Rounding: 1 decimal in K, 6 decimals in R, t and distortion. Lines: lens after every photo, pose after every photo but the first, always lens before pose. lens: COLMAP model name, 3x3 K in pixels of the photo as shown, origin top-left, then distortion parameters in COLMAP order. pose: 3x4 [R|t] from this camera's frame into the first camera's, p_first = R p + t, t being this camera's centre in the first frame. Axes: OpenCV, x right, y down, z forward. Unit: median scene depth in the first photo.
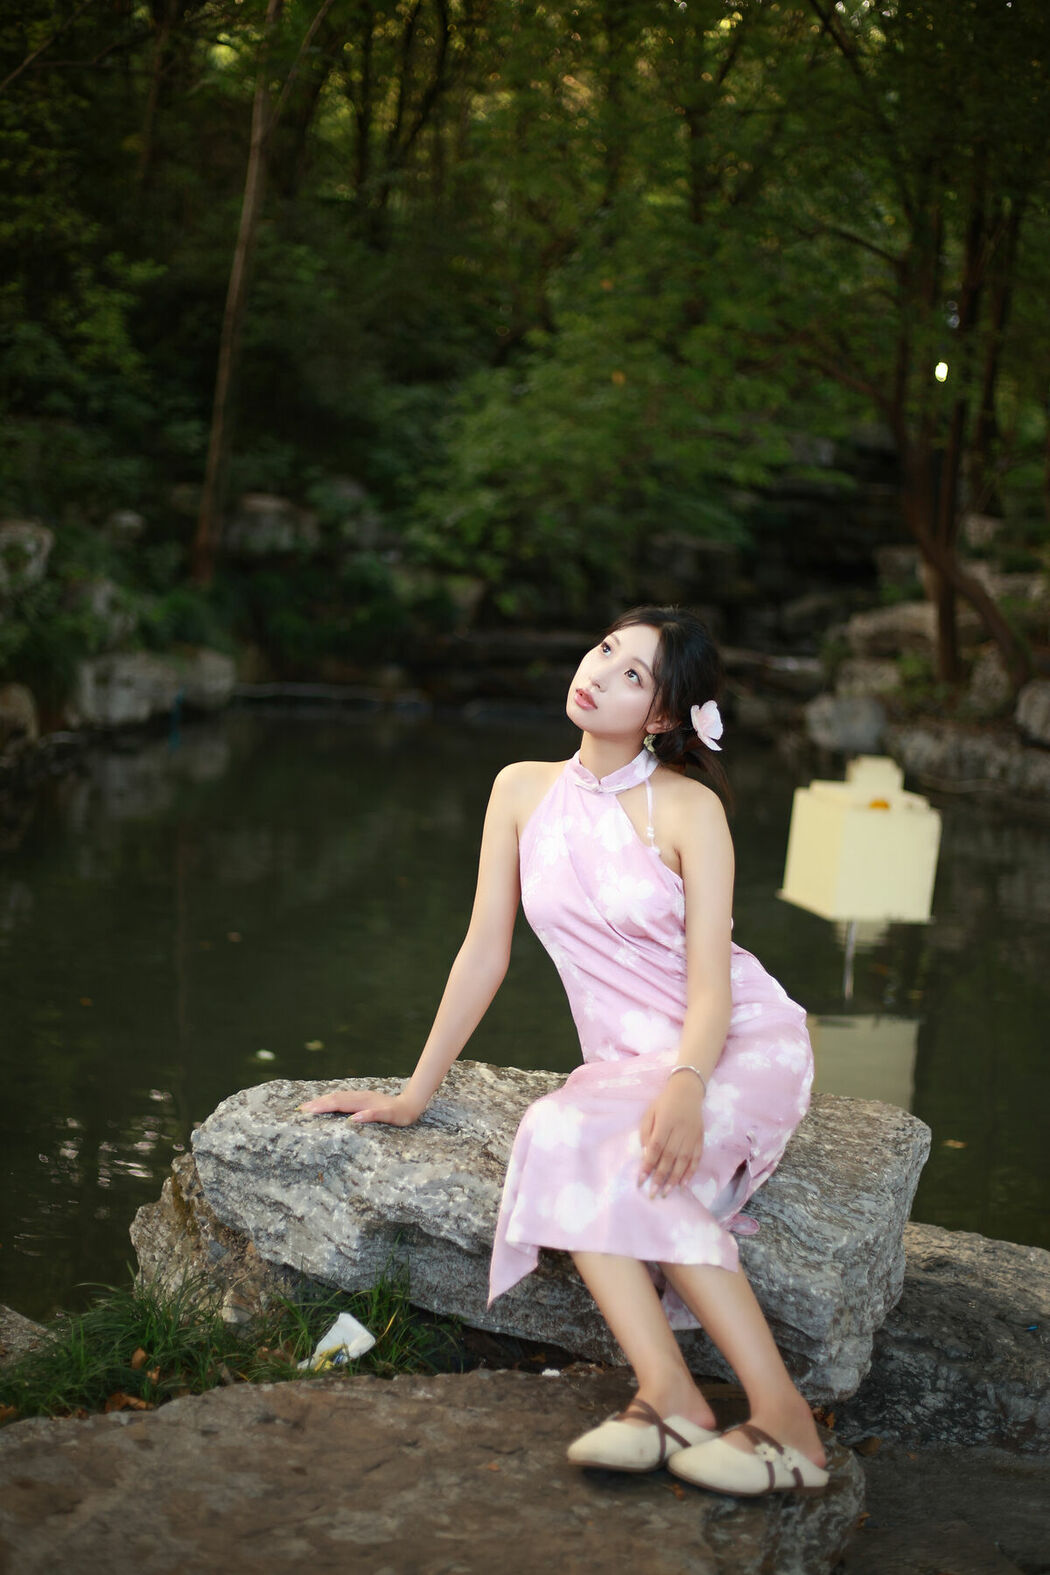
lens RADIAL K [[2260.8, 0, 520.3], [0, 2260.8, 789.0], [0, 0, 1]] dist [-0.108007, -0.021893]
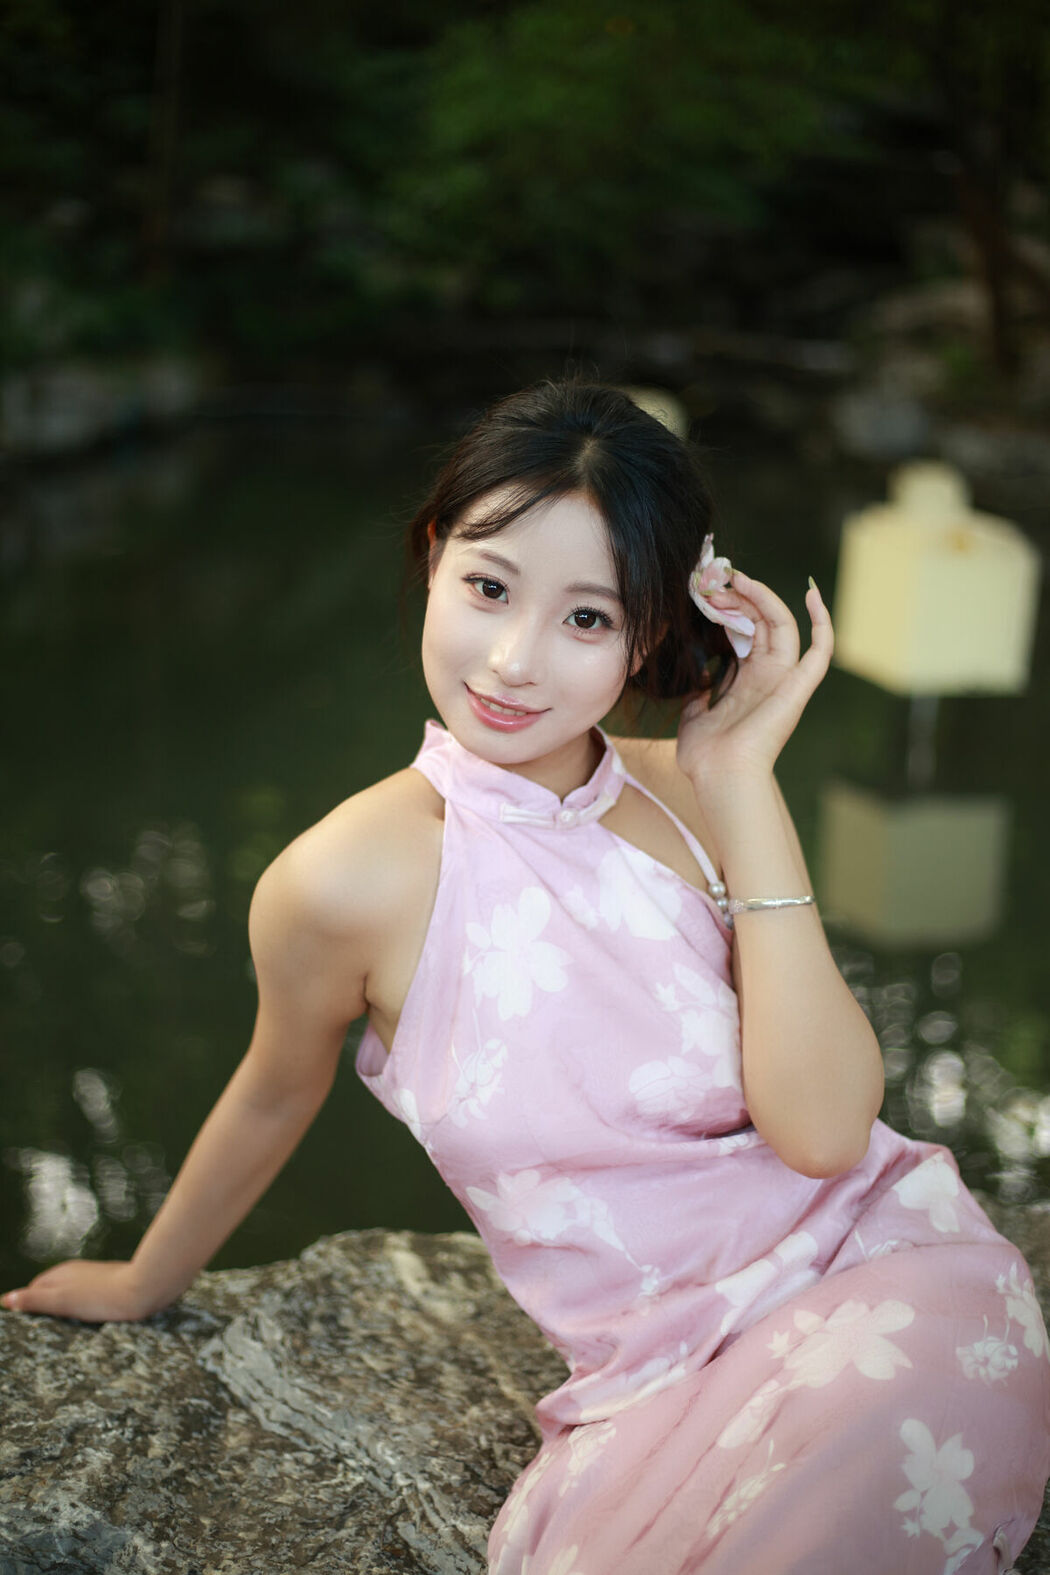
lens RADIAL K [[2325.7, 0, 543.3], [0, 2325.7, 784.8], [0, 0, 1]] dist [-0.114932, -0.063287]
pose [[0.999646, -0.026095, 0.005122, 0.015274], [0.025234, 0.991593, 0.126913, -0.044596], [-0.008390, -0.126739, 0.991901, 0.512770]]
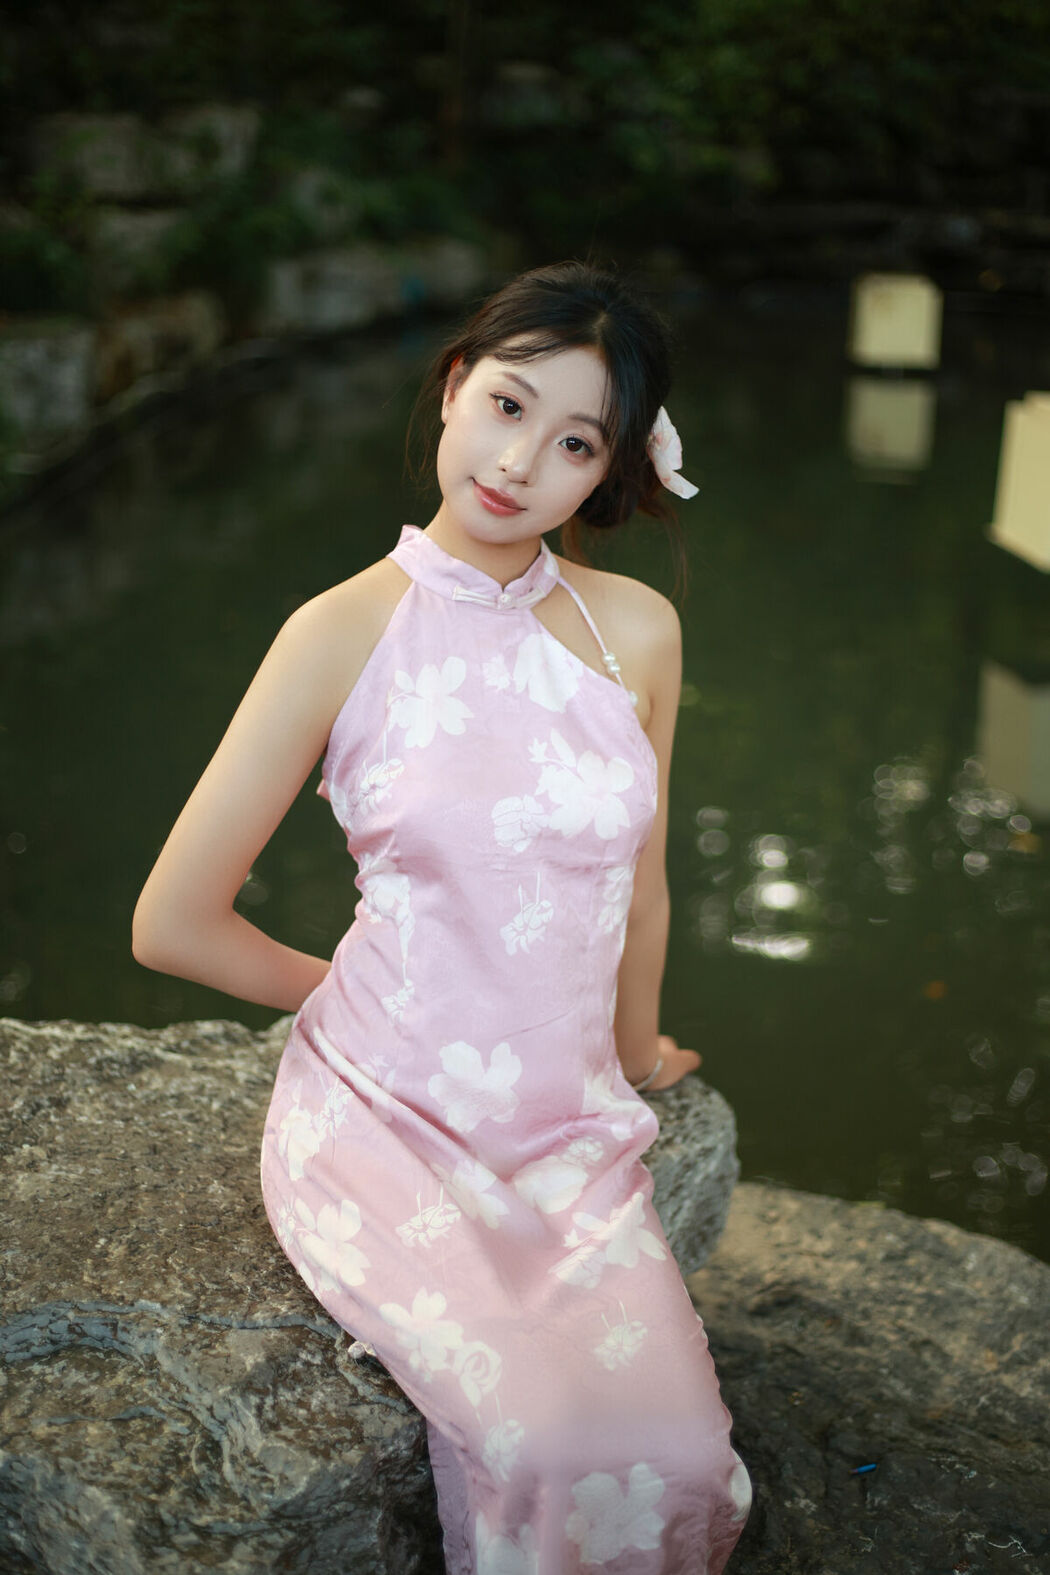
lens RADIAL K [[2306.3, 0, 533.0], [0, 2306.3, 788.7], [0, 0, 1]] dist [-0.116348, -0.027070]
pose [[0.987877, -0.000886, -0.155236, 0.242047], [0.028788, 0.983685, 0.177581, -0.045985], [0.152546, -0.179897, 0.971785, 0.445367]]
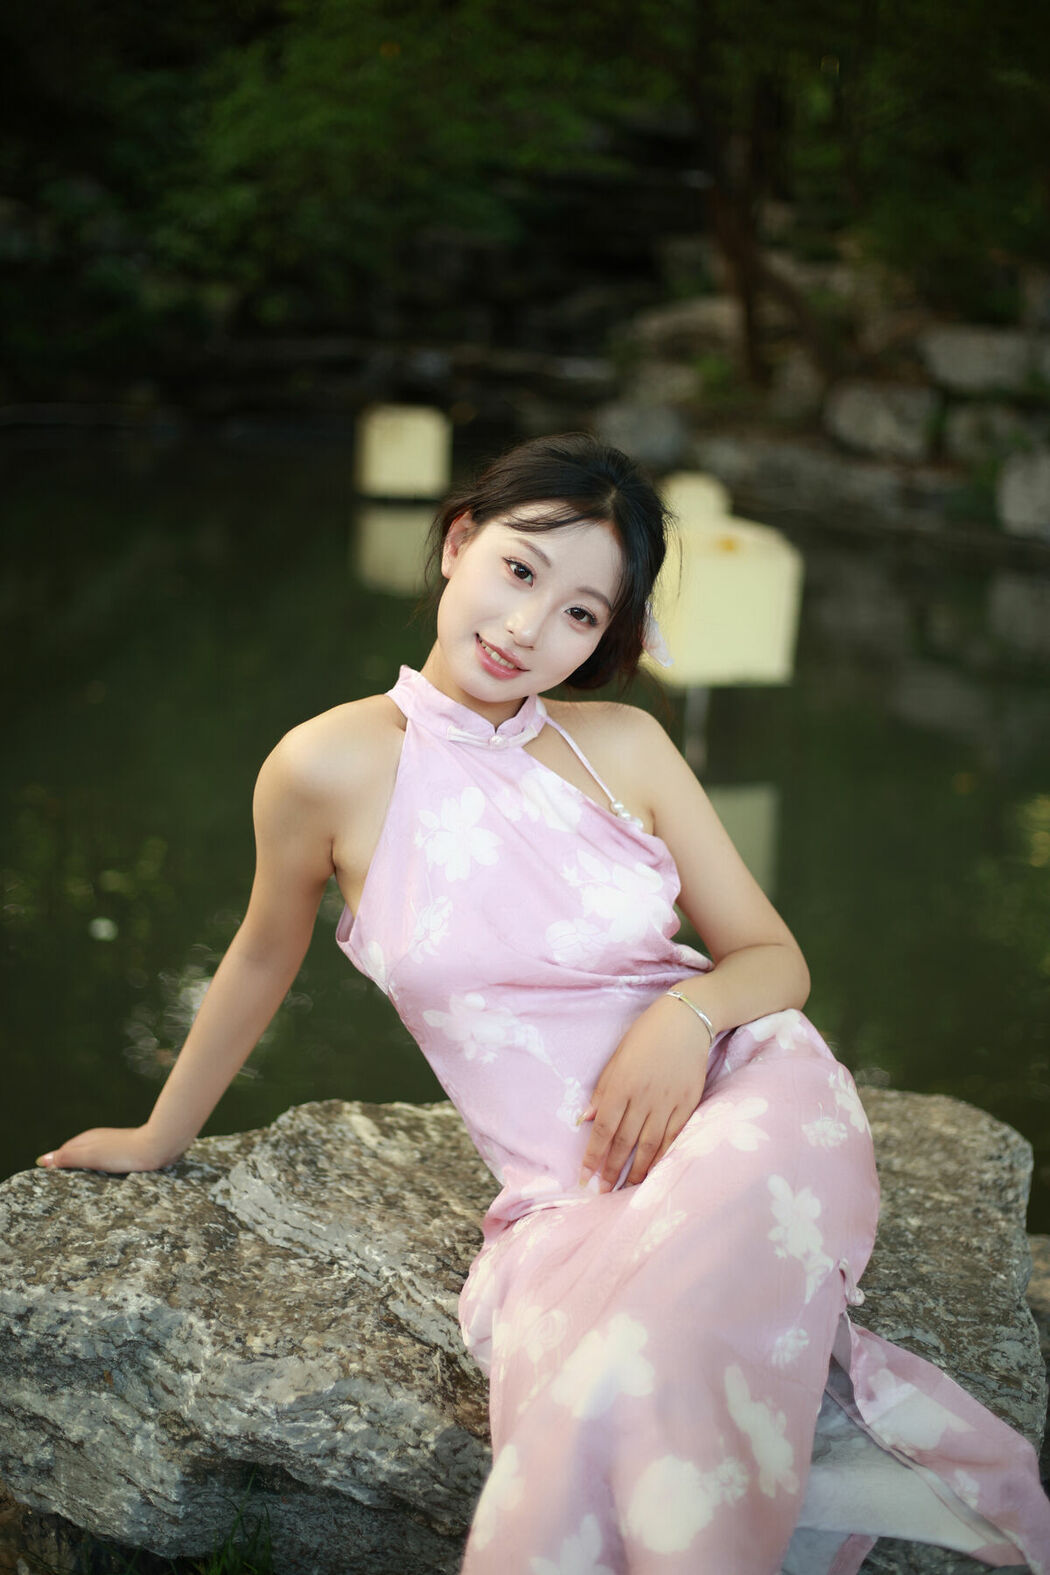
lens RADIAL K [[2300.6, 0, 516.2], [0, 2300.6, 792.4], [0, 0, 1]] dist [-0.109124, -0.057750]
pose [[0.994240, -0.044104, 0.097686, -0.031177], [0.031150, 0.990976, 0.130373, -0.047076], [-0.102555, -0.126579, 0.986641, 0.388343]]
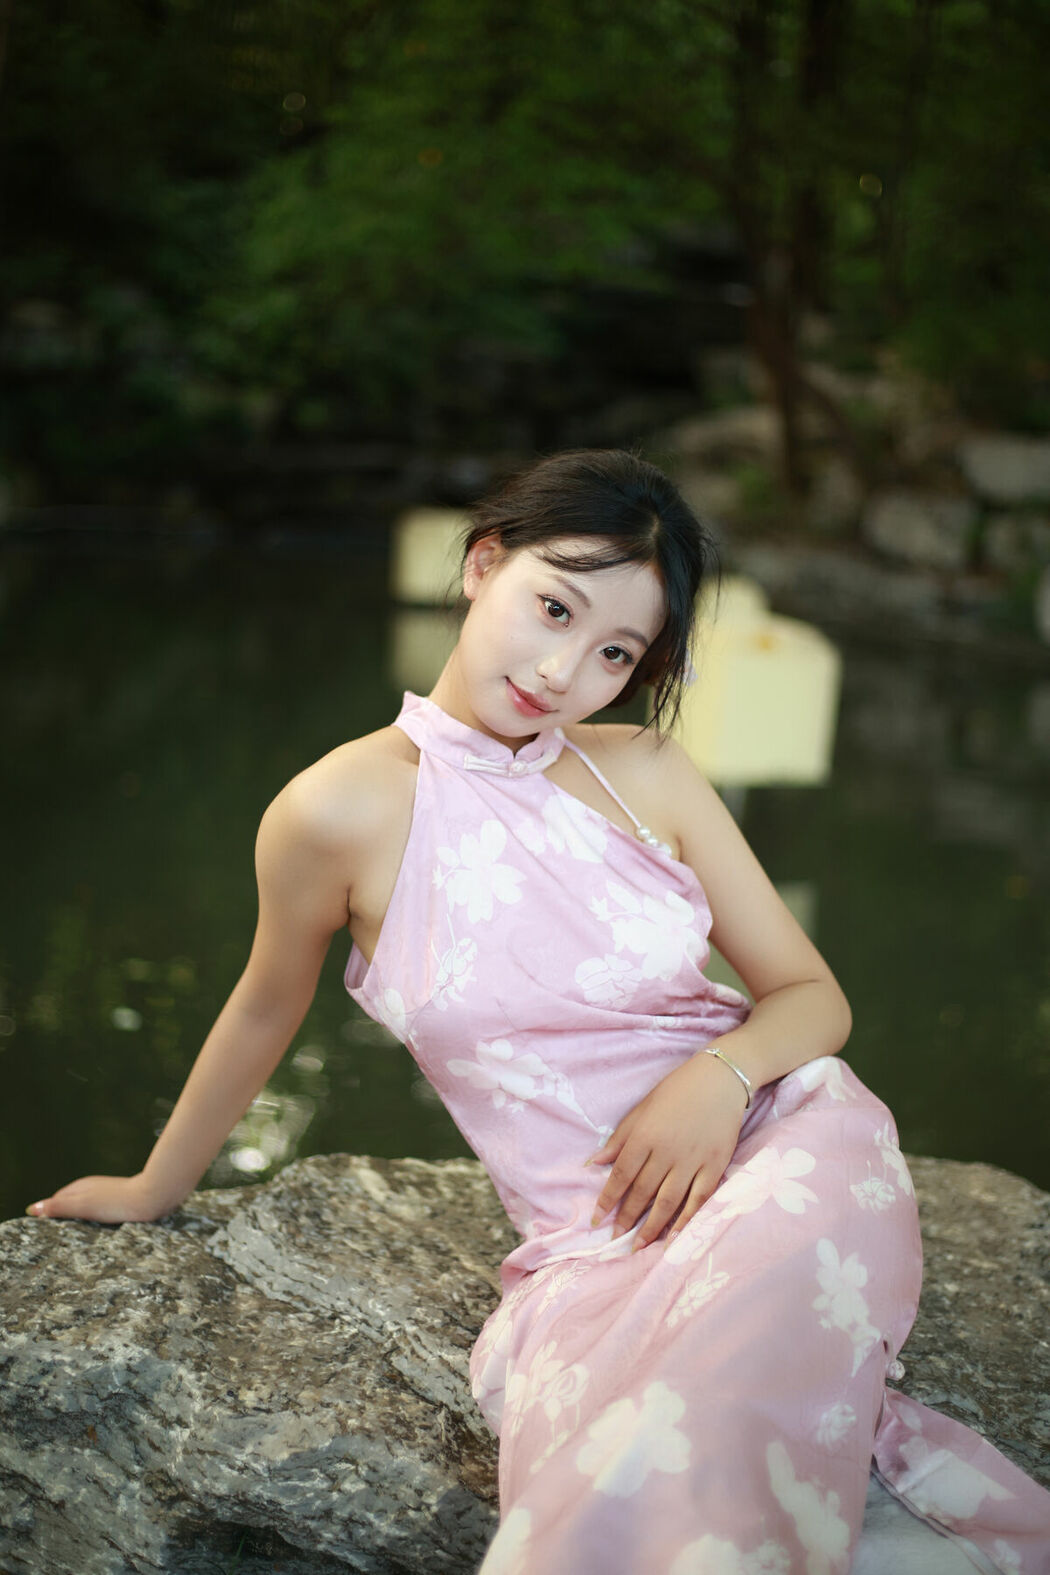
lens RADIAL K [[2306.3, 0, 533.0], [0, 2306.3, 788.7], [0, 0, 1]] dist [-0.116348, -0.027070]
pose [[0.995439, -0.028990, 0.090888, -0.024875], [0.021889, 0.996699, 0.078181, -0.022865], [-0.092855, -0.075835, 0.992788, 0.411605]]
